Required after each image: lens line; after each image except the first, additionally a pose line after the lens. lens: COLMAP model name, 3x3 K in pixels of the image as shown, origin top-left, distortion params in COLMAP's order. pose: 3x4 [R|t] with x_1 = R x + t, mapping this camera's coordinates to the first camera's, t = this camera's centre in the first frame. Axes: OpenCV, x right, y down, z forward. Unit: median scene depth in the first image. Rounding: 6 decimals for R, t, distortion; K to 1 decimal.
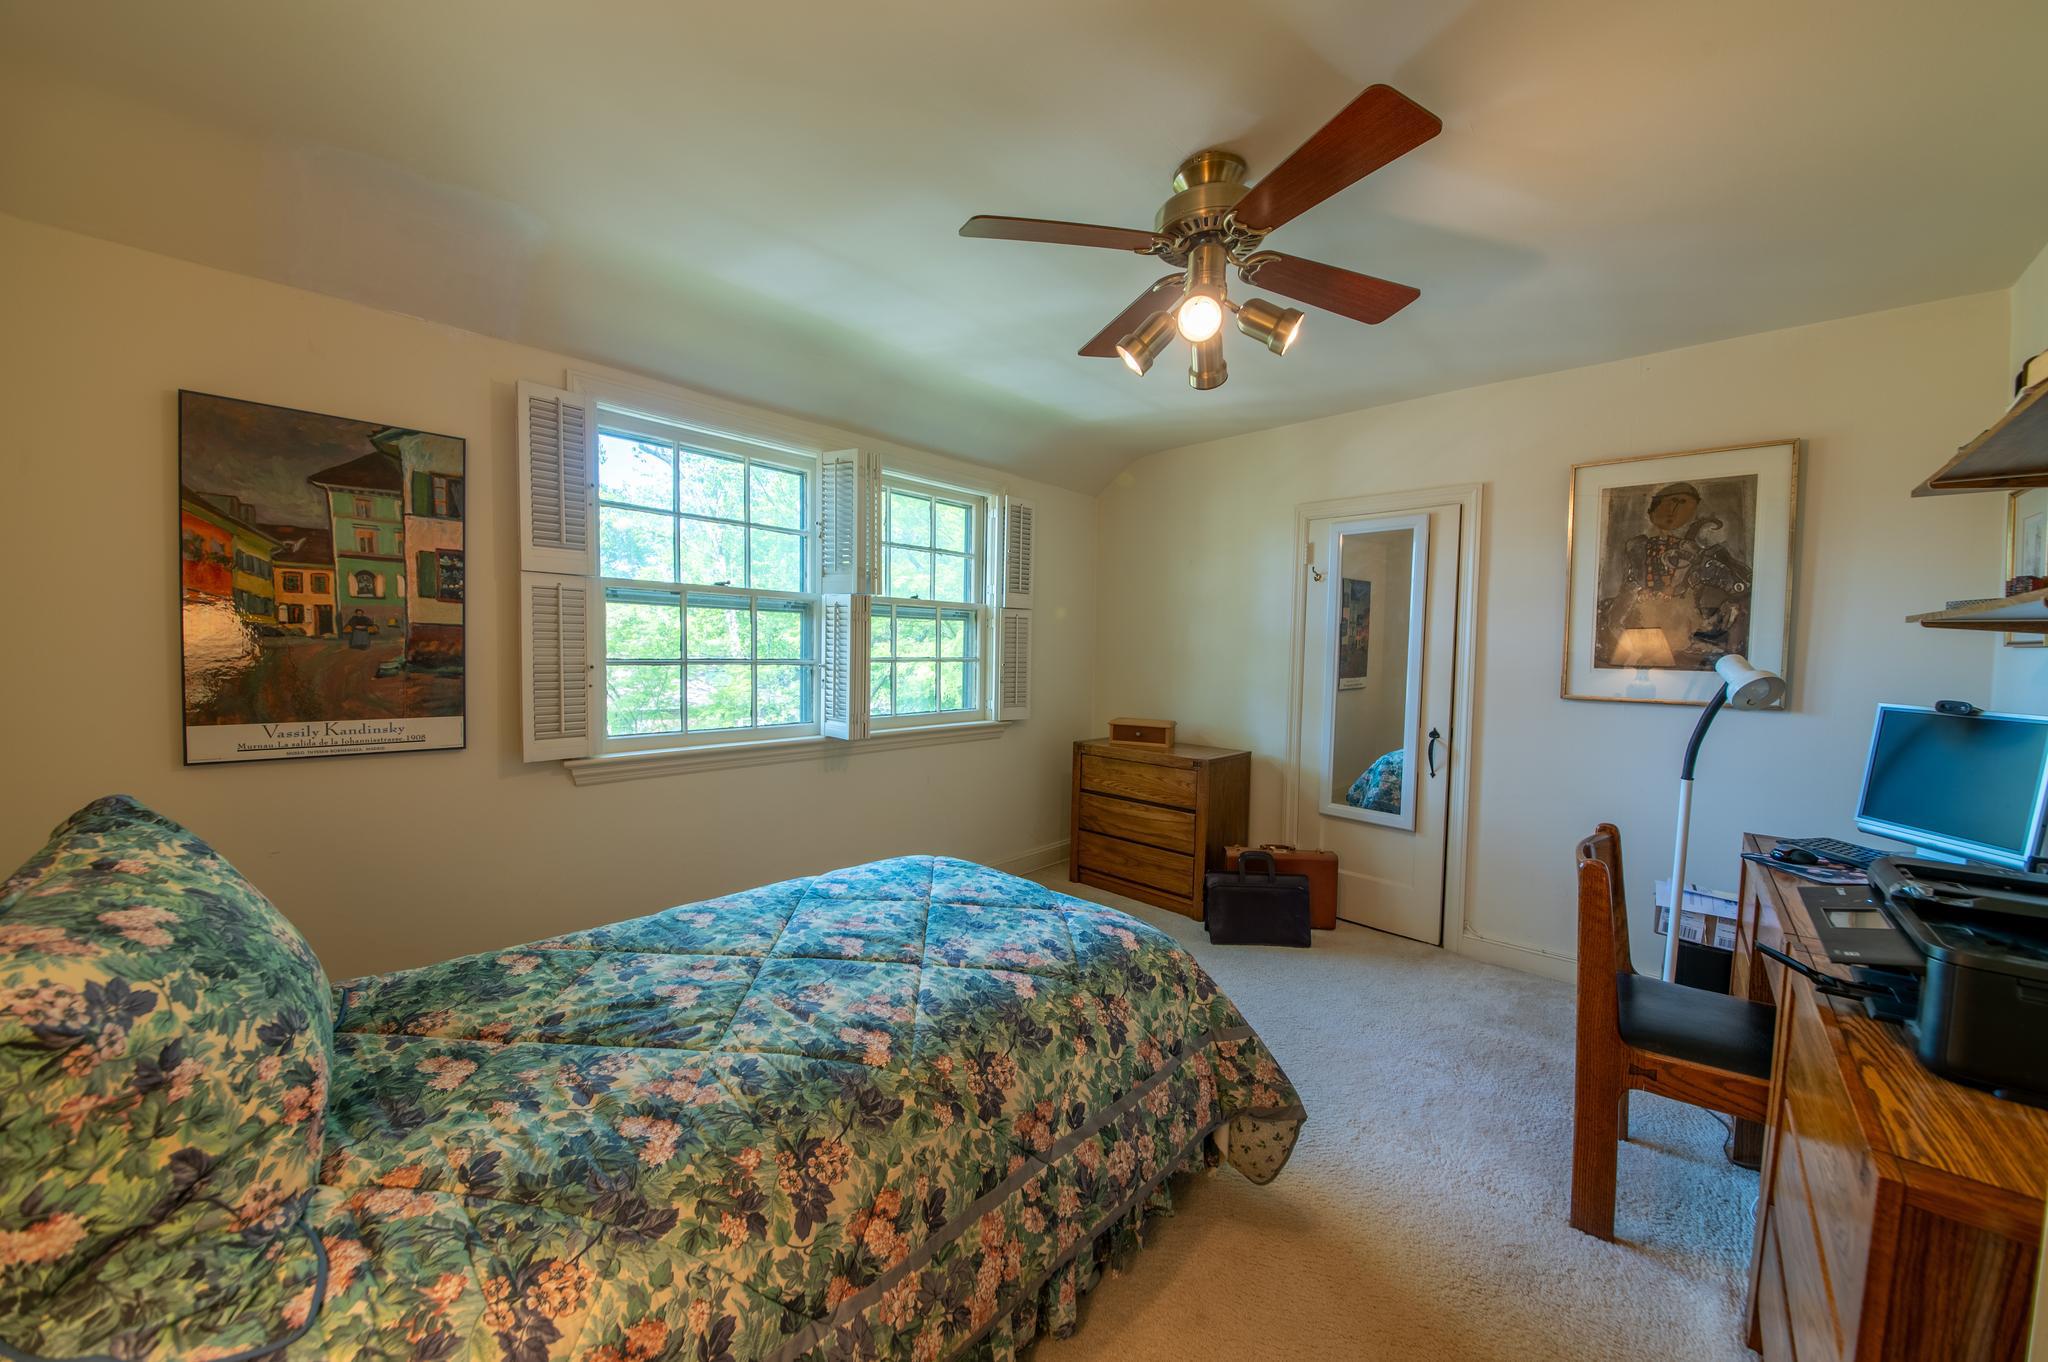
lens RADIAL K [[724.2, 0, 1020.0], [0, 724.2, 684.1], [0, 0, 1]] dist [-0.028340, -0.000364]
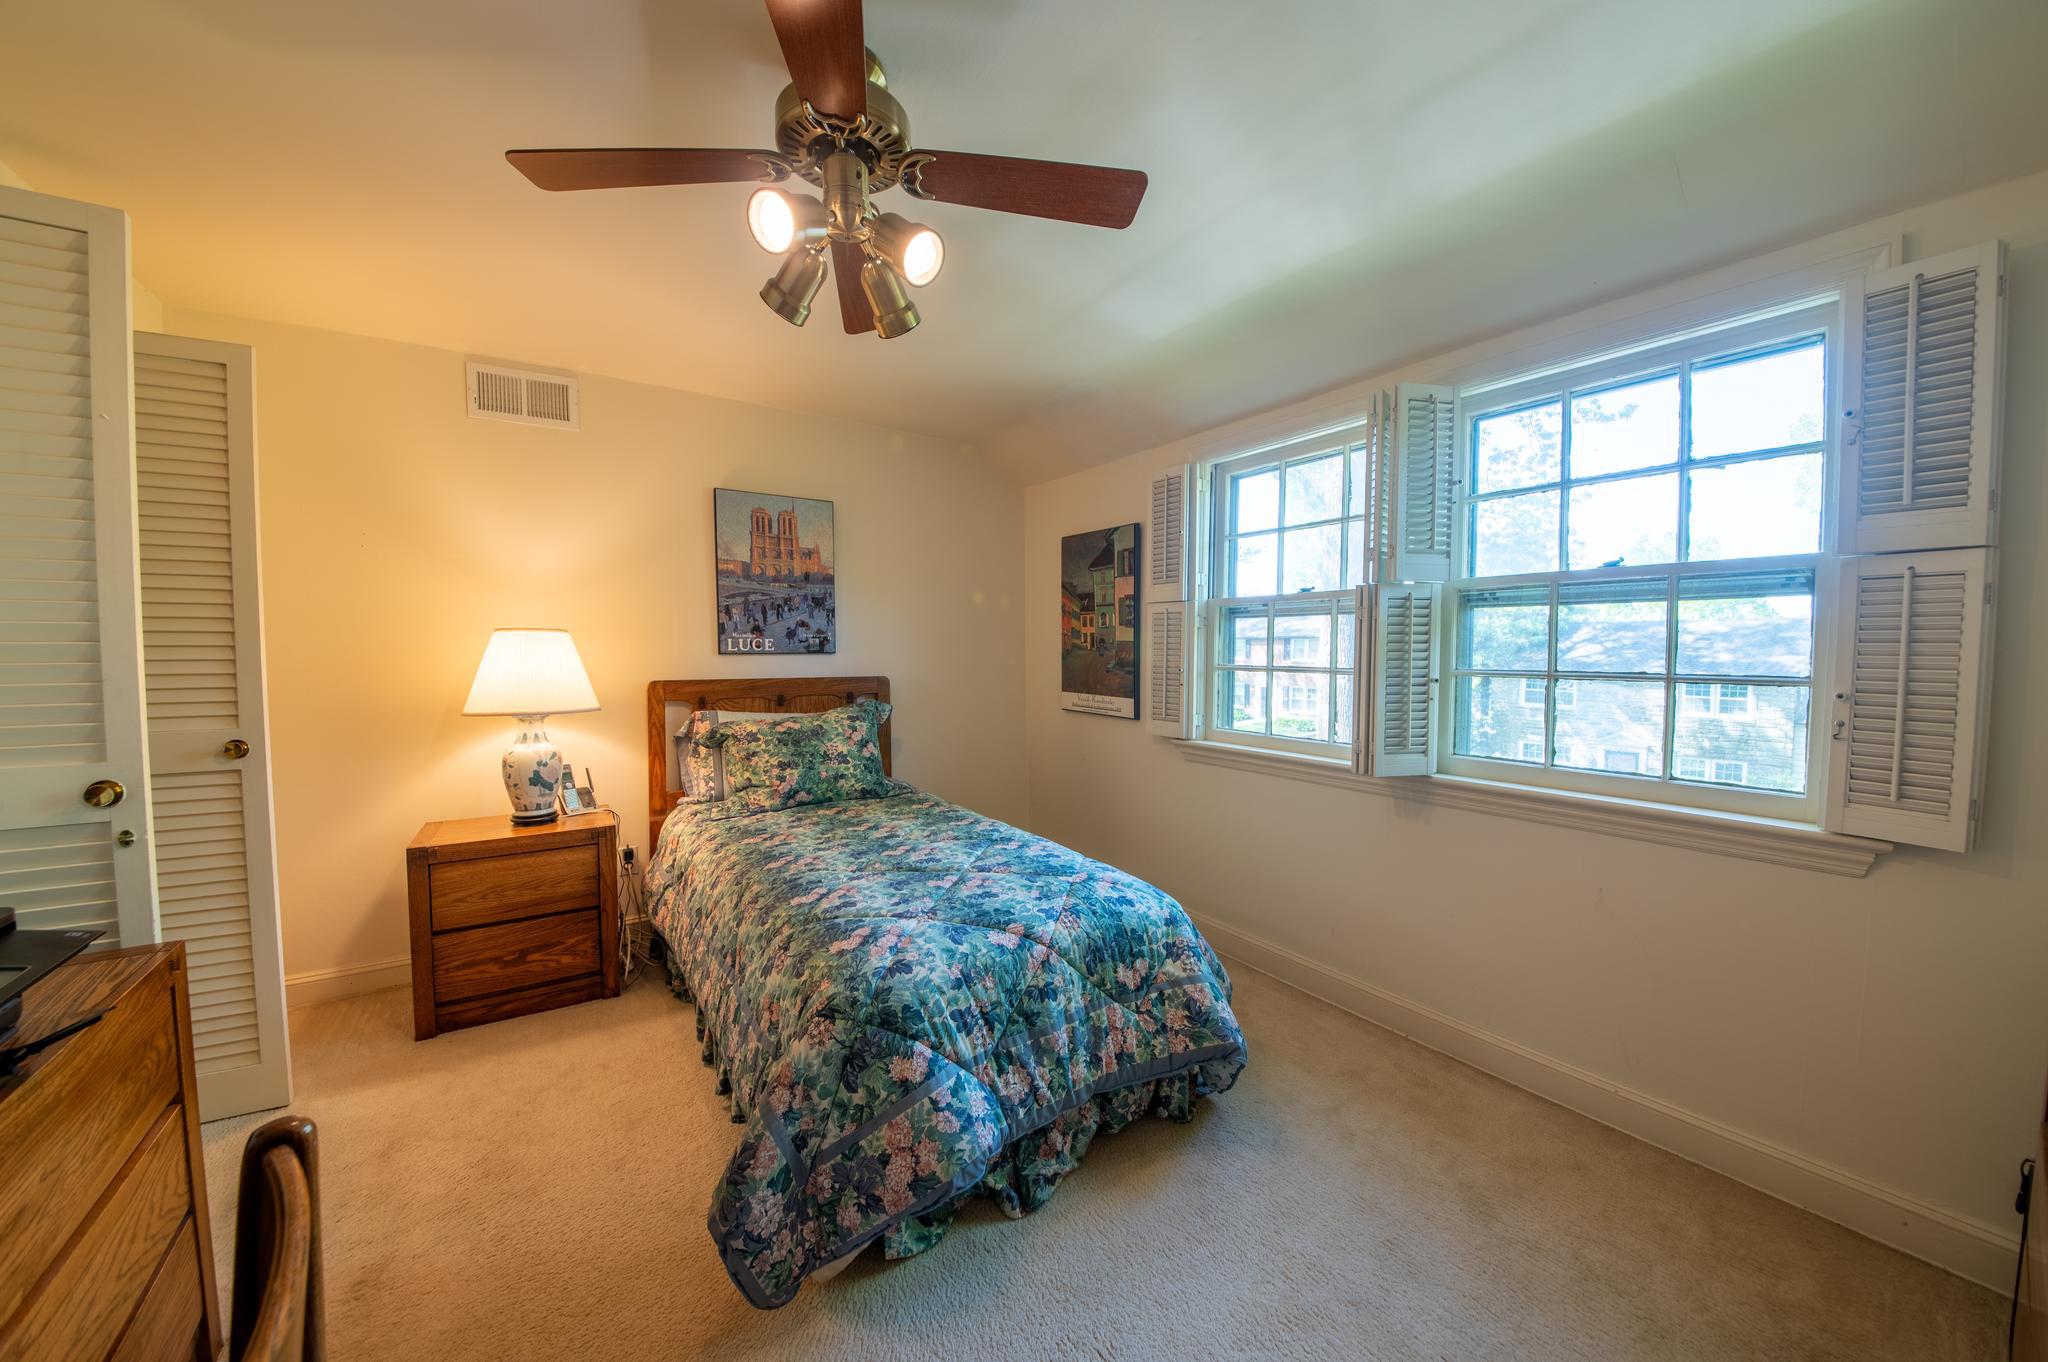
lens RADIAL K [[712.6, 0, 1030.2], [0, 712.6, 674.3], [0, 0, 1]] dist [0.047432, -0.000117]
pose [[-0.230424, 0.020798, -0.972868, 0.826935], [-0.049961, 0.998200, 0.033173, -0.051211], [0.971807, 0.056249, -0.228971, 1.159811]]
